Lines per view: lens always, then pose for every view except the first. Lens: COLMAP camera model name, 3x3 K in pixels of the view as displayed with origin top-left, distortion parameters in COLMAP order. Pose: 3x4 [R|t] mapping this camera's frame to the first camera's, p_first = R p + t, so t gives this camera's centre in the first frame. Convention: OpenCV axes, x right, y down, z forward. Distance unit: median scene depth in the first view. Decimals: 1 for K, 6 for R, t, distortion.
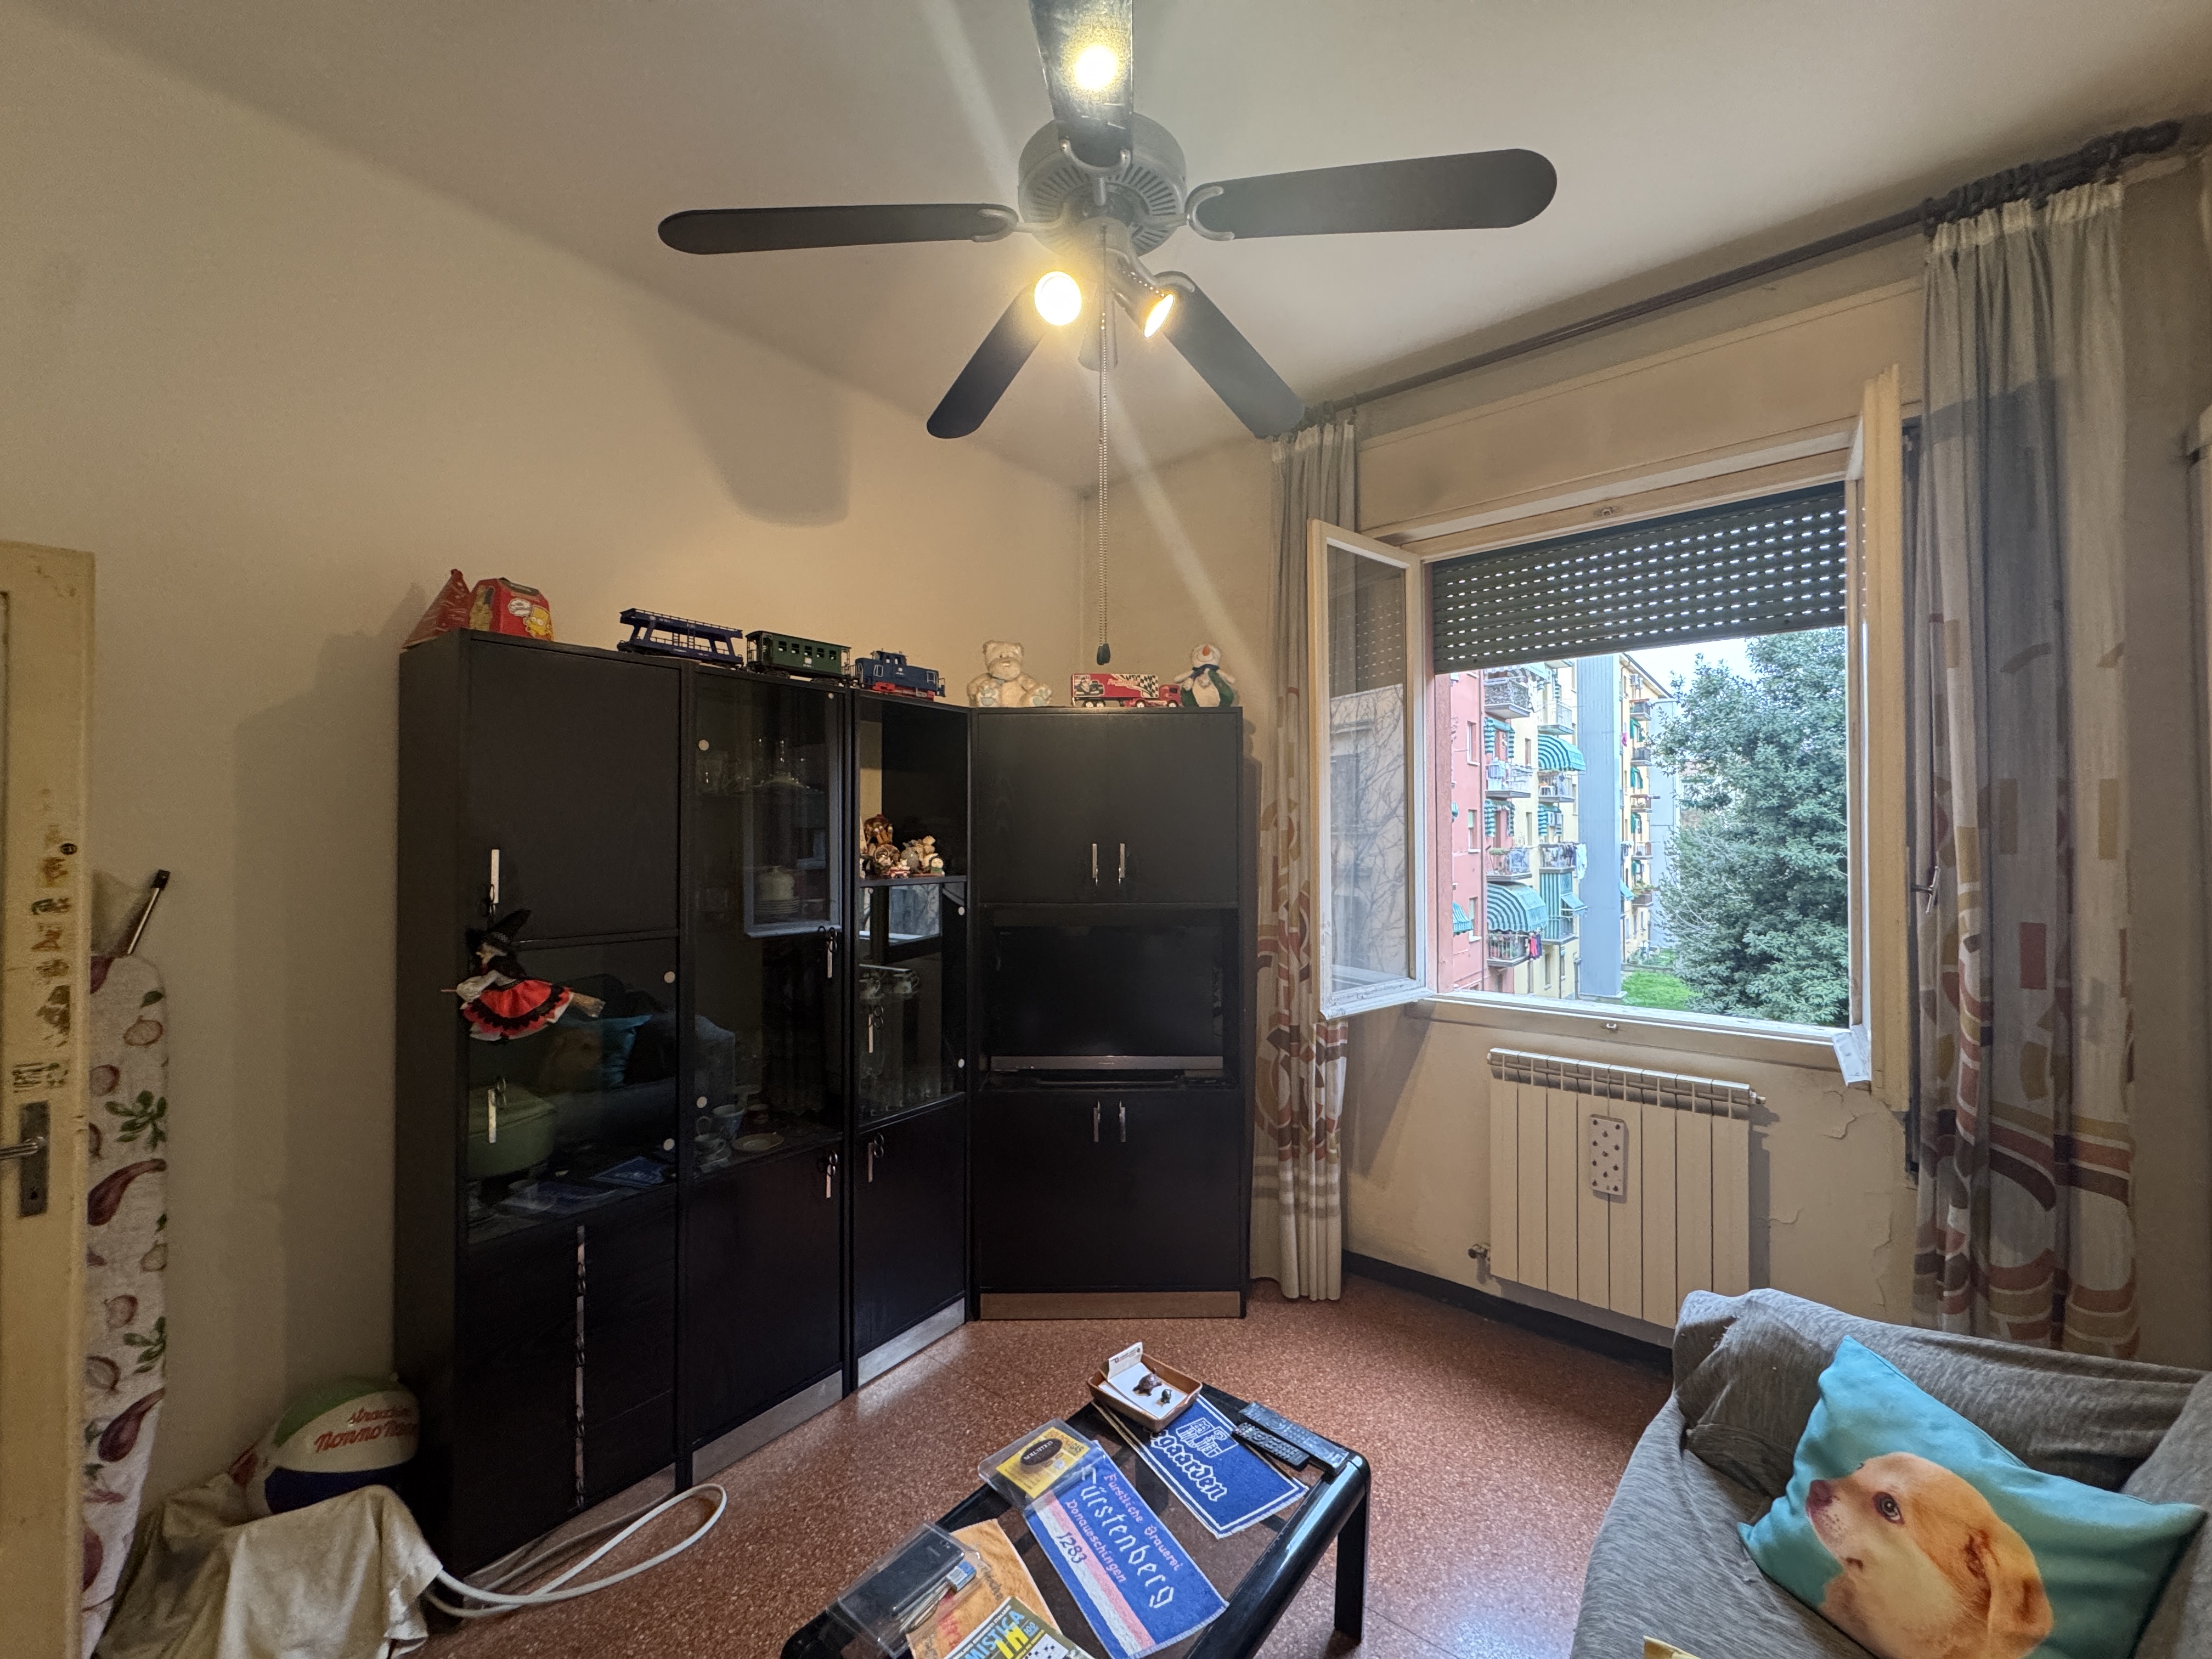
lens RADIAL K [[877.4, 0, 1092.9], [0, 877.4, 827.5], [0, 0, 1]] dist [-0.004177, 0.000263]
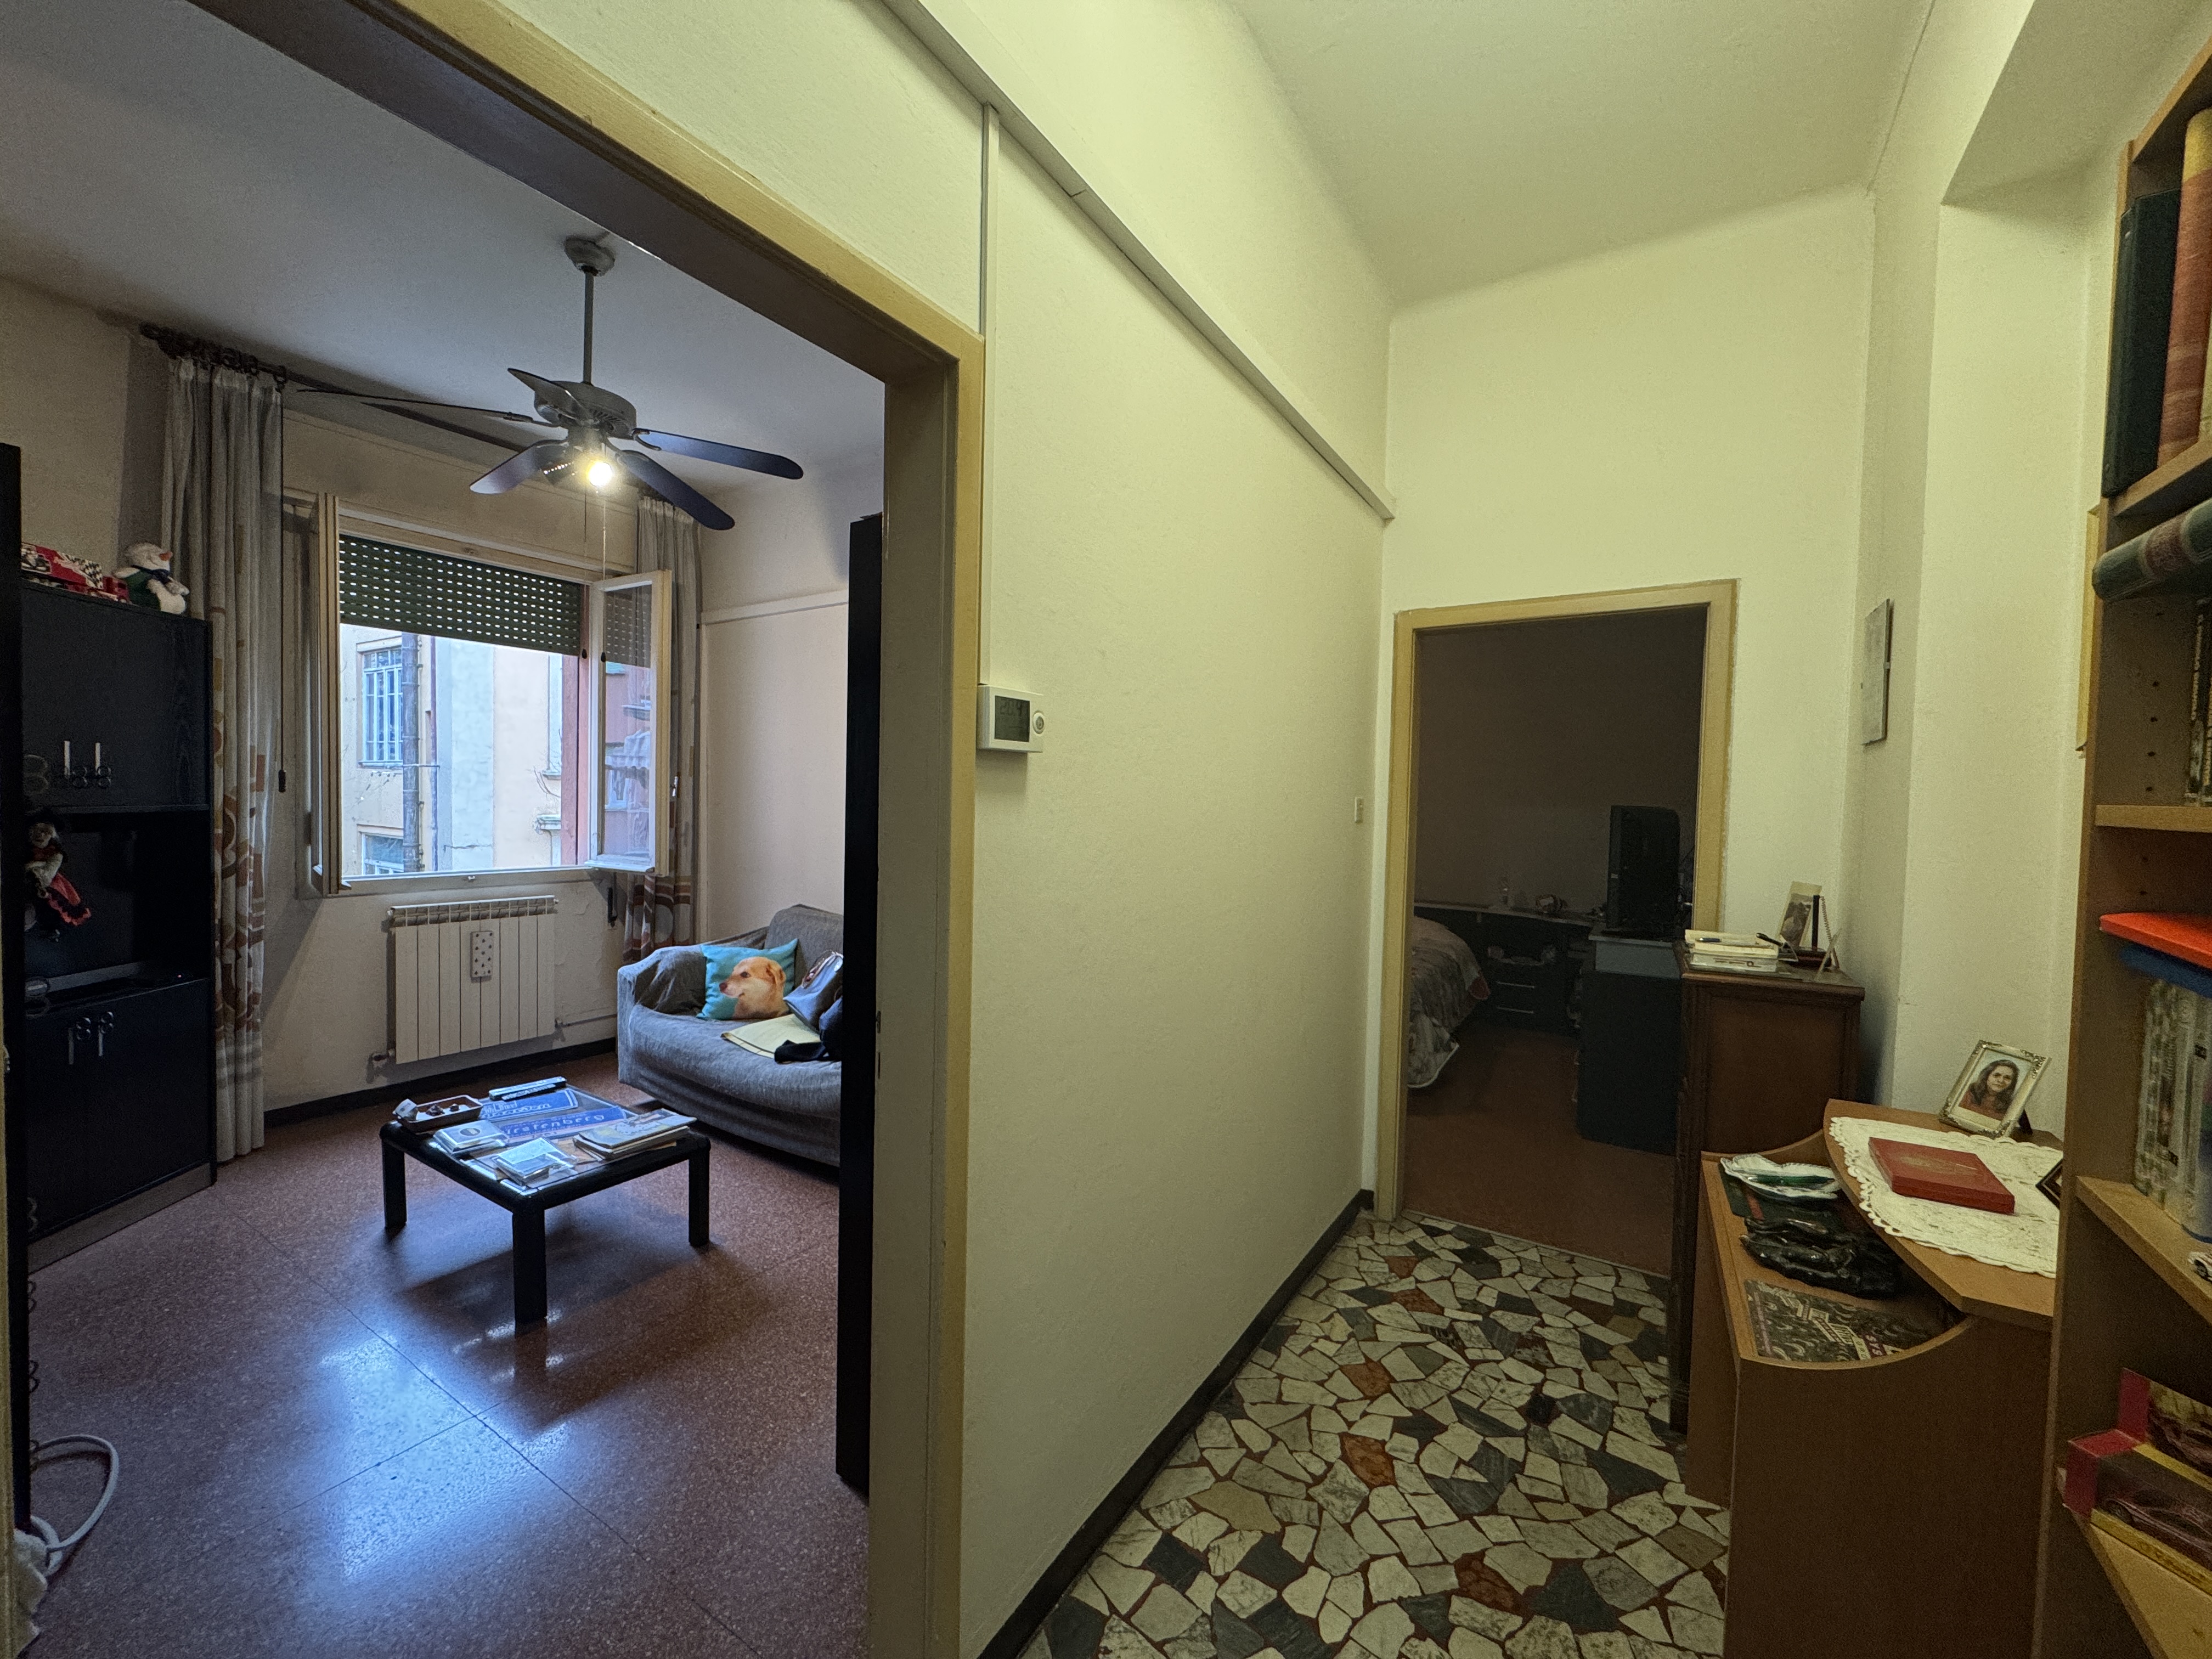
lens RADIAL K [[877.4, 0, 1106.7], [0, 877.4, 827.7], [0, 0, 1]] dist [-0.004177, 0.000263]
pose [[-0.111270, -0.033581, 0.993223, -1.227502], [-0.033906, 0.998975, 0.029977, 0.053707], [-0.993212, -0.030341, -0.112294, 0.034947]]
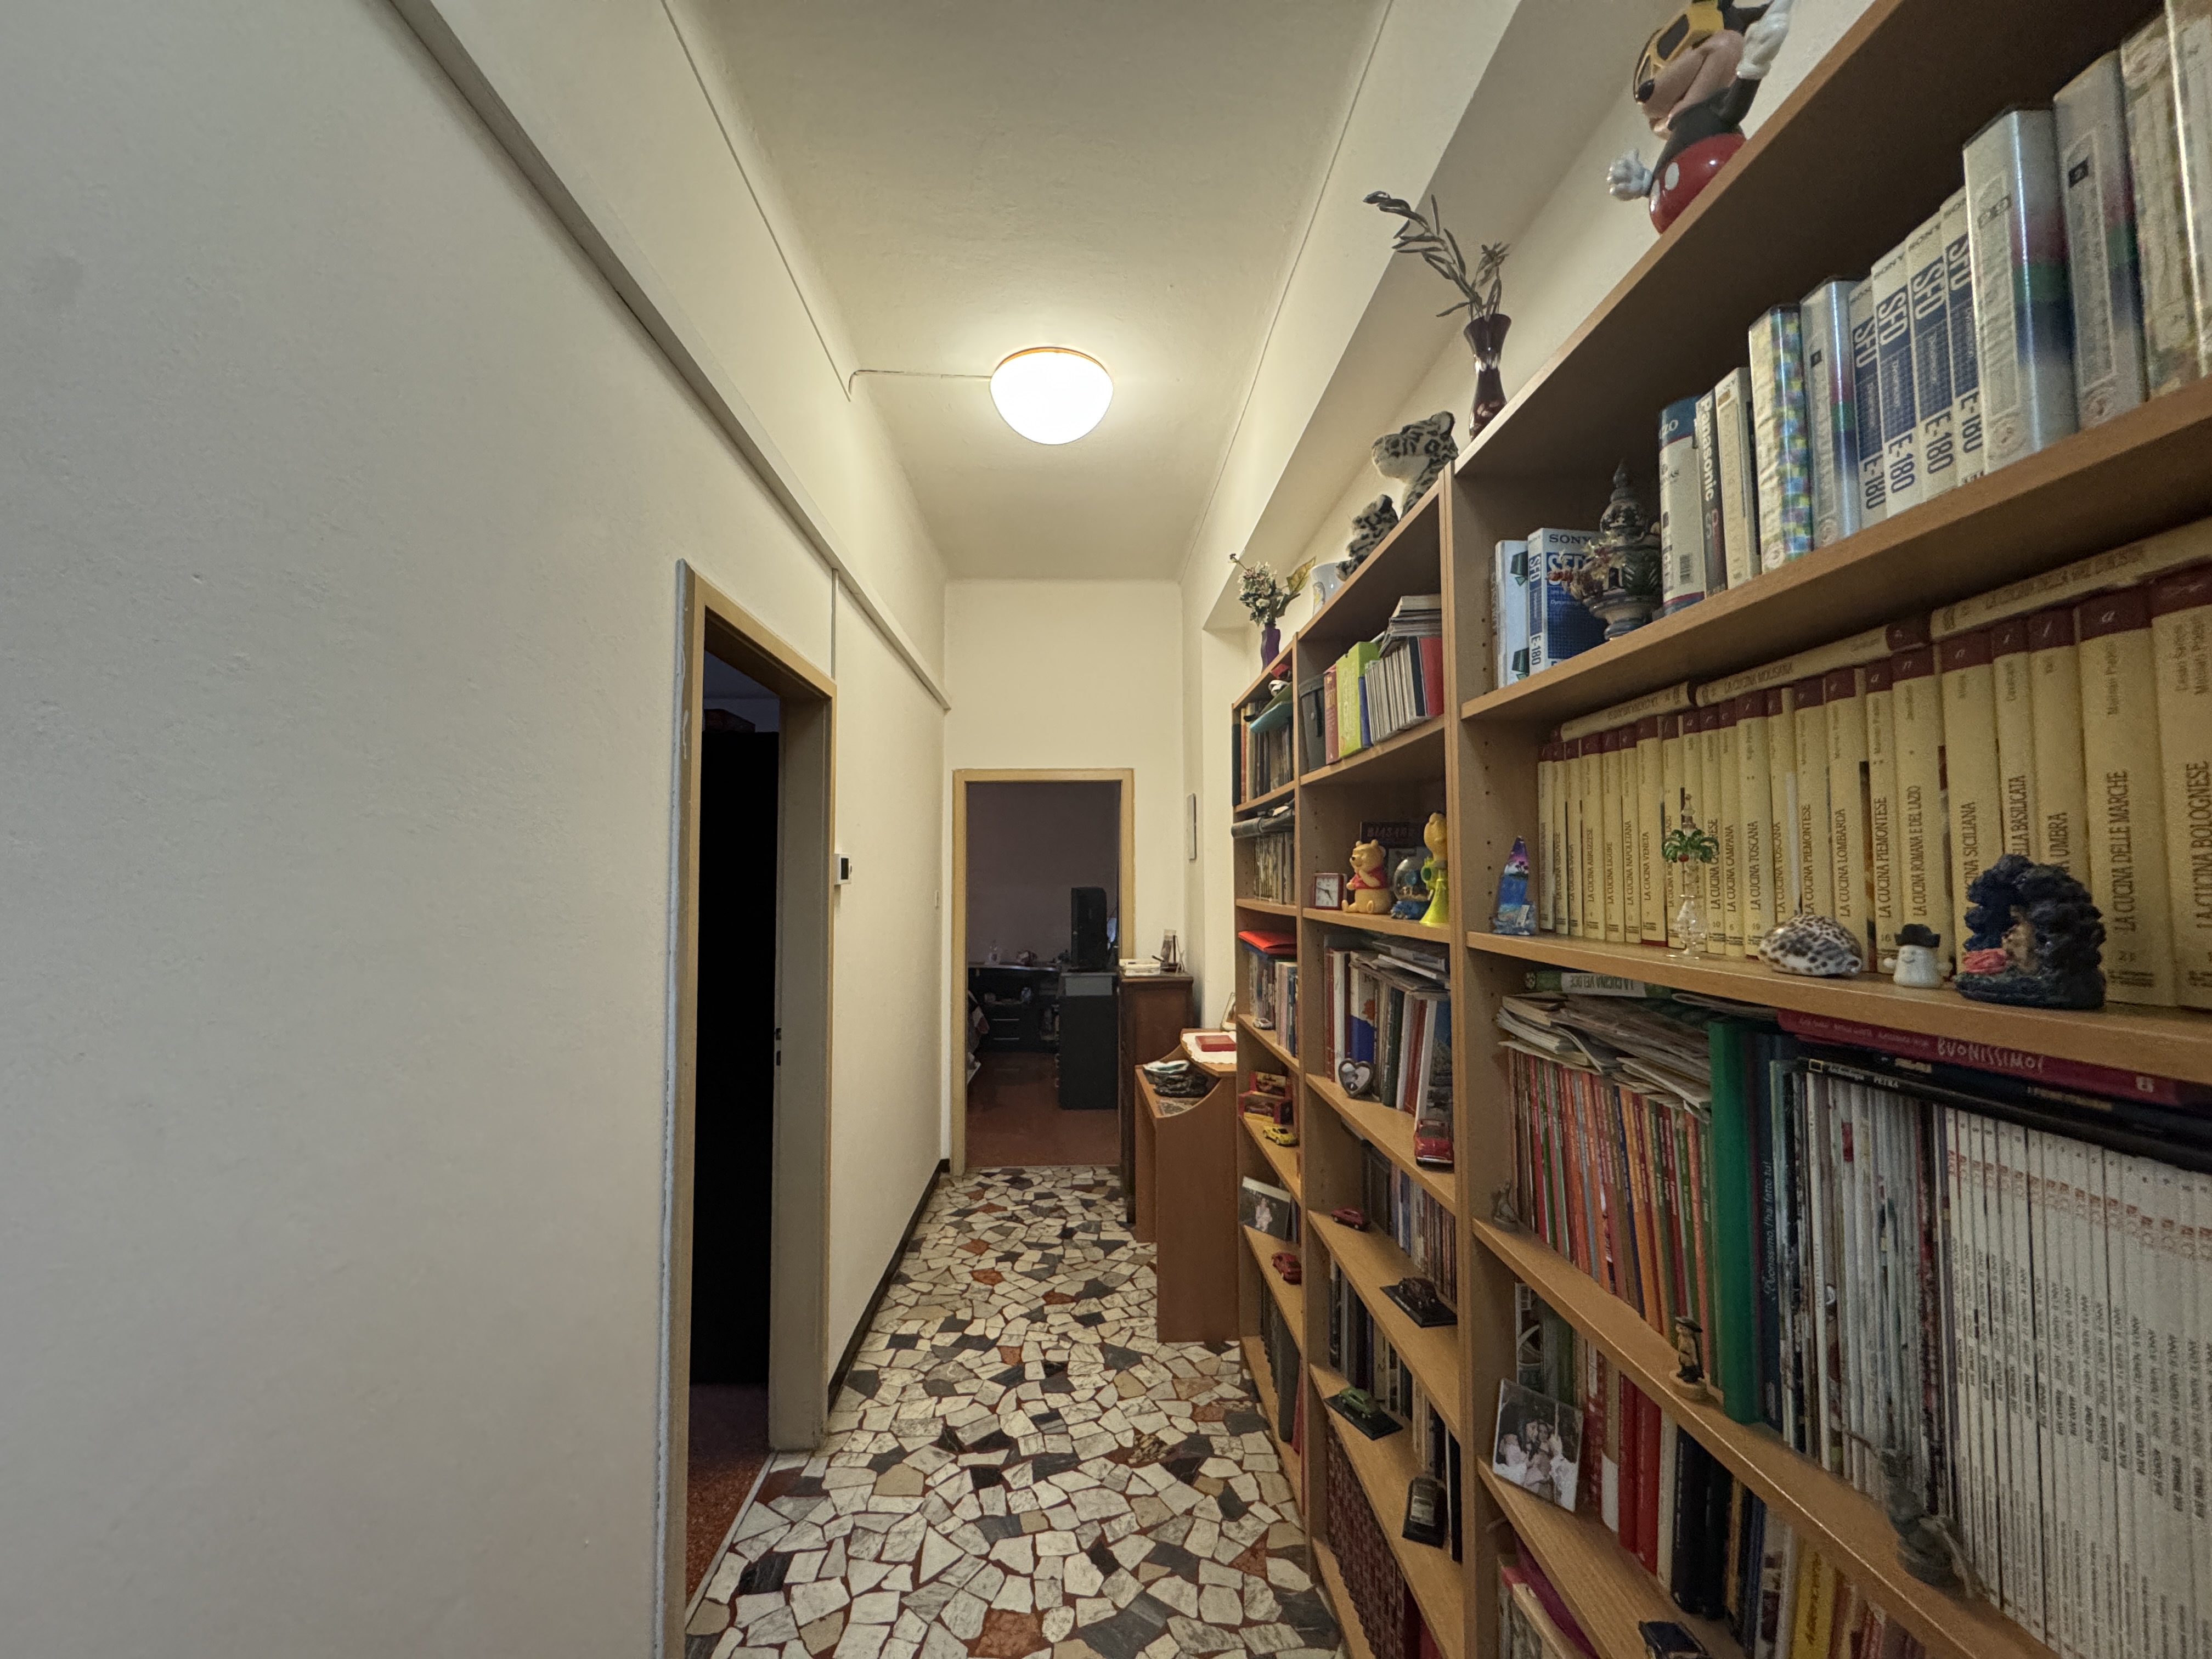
lens RADIAL K [[877.4, 0, 1106.0], [0, 877.4, 826.5], [0, 0, 1]] dist [-0.004177, 0.000263]
pose [[-0.652145, 0.048278, 0.756555, -1.406932], [-0.003821, 0.997748, -0.066963, 0.042113], [-0.758084, -0.046561, -0.650492, 0.209889]]
